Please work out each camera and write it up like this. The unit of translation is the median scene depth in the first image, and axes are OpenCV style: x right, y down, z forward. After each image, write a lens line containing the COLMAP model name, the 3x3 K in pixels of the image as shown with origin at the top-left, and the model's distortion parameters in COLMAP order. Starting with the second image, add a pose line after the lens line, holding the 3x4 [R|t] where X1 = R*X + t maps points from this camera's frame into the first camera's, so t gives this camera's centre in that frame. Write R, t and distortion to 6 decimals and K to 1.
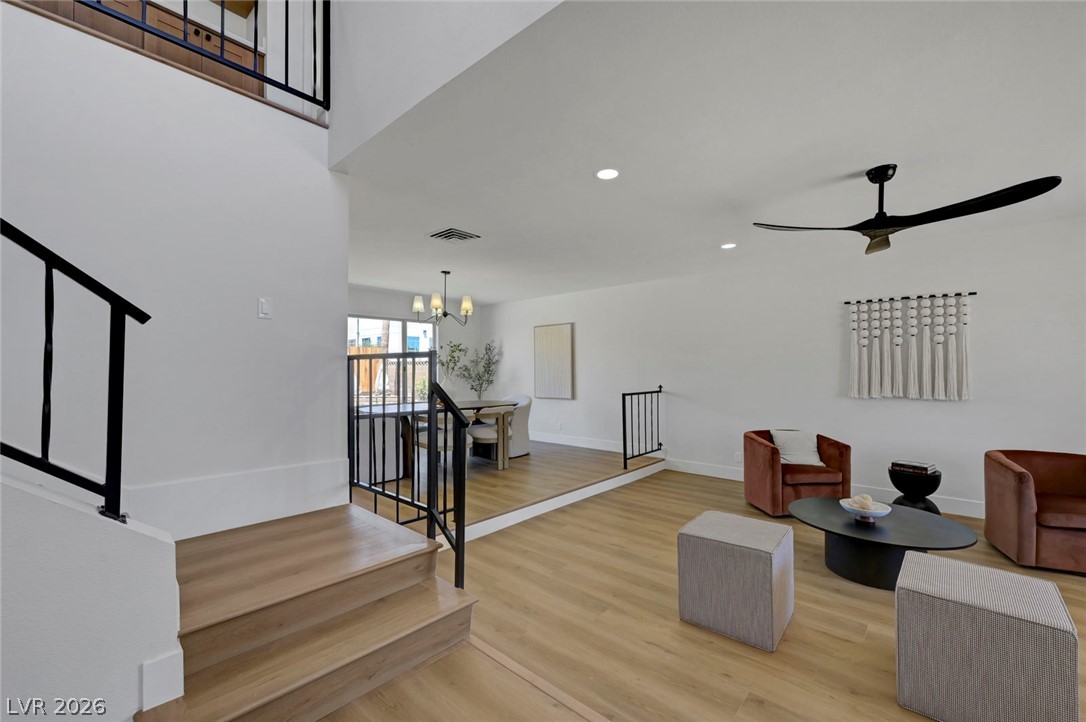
lens RADIAL K [[447.5, 0, 543.0], [0, 447.5, 361.0], [0, 0, 1]] dist [0.000833, 0.000075]
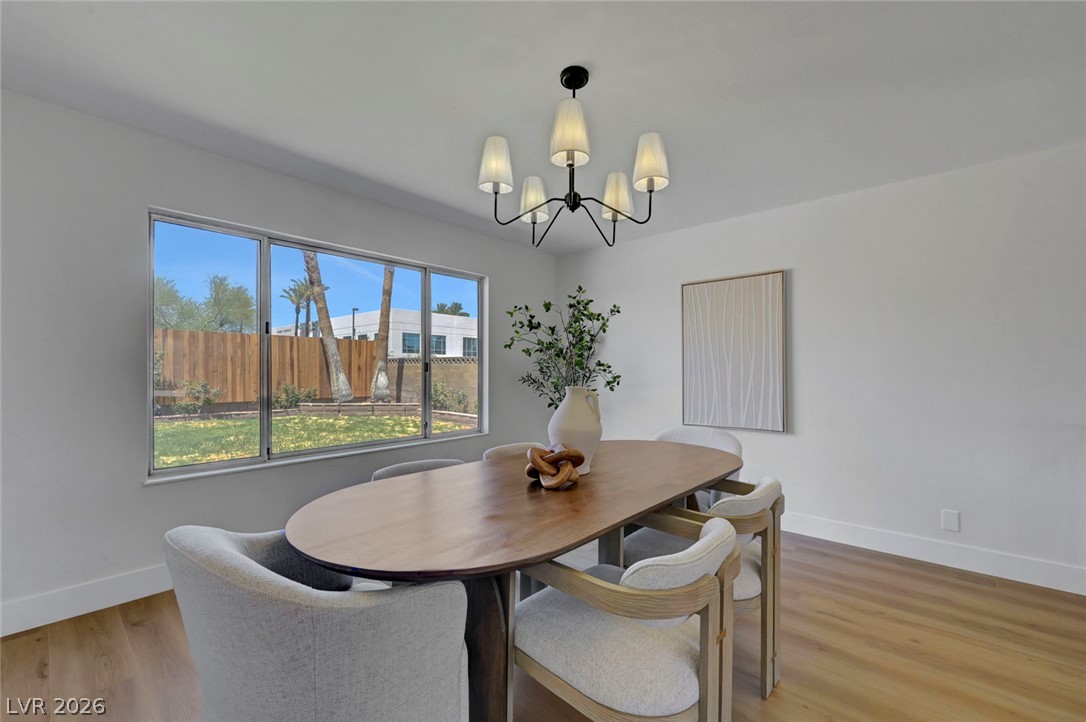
lens RADIAL K [[447.5, 0, 543.0], [0, 447.5, 361.0], [0, 0, 1]] dist [0.000833, 0.000075]
pose [[0.999985, 0.003255, 0.004481, -0.191257], [-0.003248, 0.999993, -0.001729, 0.011512], [-0.004486, 0.001715, 0.999988, 0.529292]]
